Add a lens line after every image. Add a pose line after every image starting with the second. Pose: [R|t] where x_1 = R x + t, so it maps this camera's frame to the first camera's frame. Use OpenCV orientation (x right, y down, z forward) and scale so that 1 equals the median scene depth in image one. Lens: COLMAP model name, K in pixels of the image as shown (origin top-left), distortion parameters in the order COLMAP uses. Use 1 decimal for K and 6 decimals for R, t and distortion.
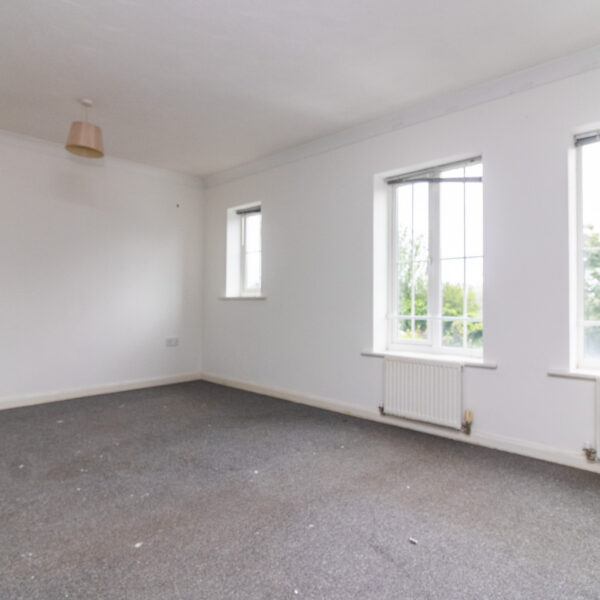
lens RADIAL K [[407.8, 0, 301.7], [0, 407.8, 299.3], [0, 0, 1]] dist [-0.001852, 0.003954]
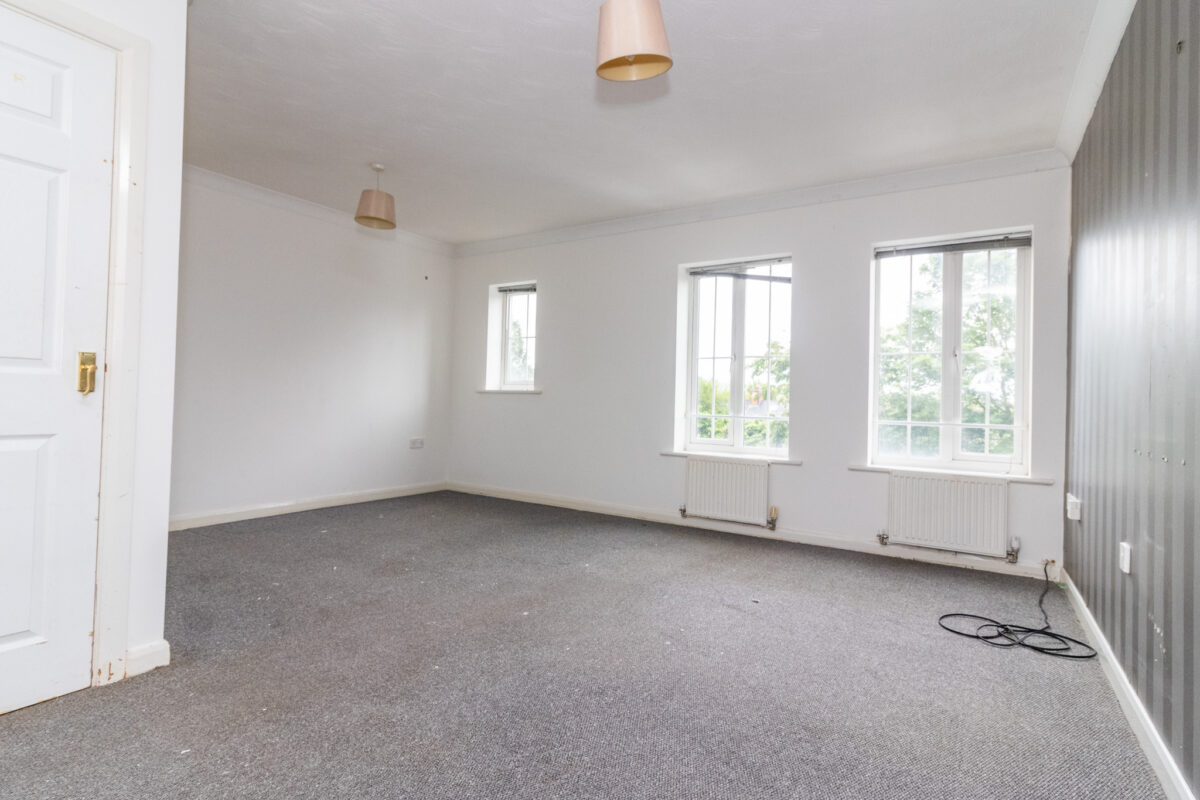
lens RADIAL K [[551.5, 0, 601.5], [0, 551.5, 398.3], [0, 0, 1]] dist [-0.001364, -0.001281]
pose [[0.984384, 0.019287, 0.174977, -0.251482], [-0.019983, 0.999798, 0.002215, 0.005945], [-0.174899, -0.005677, 0.984570, -0.270452]]
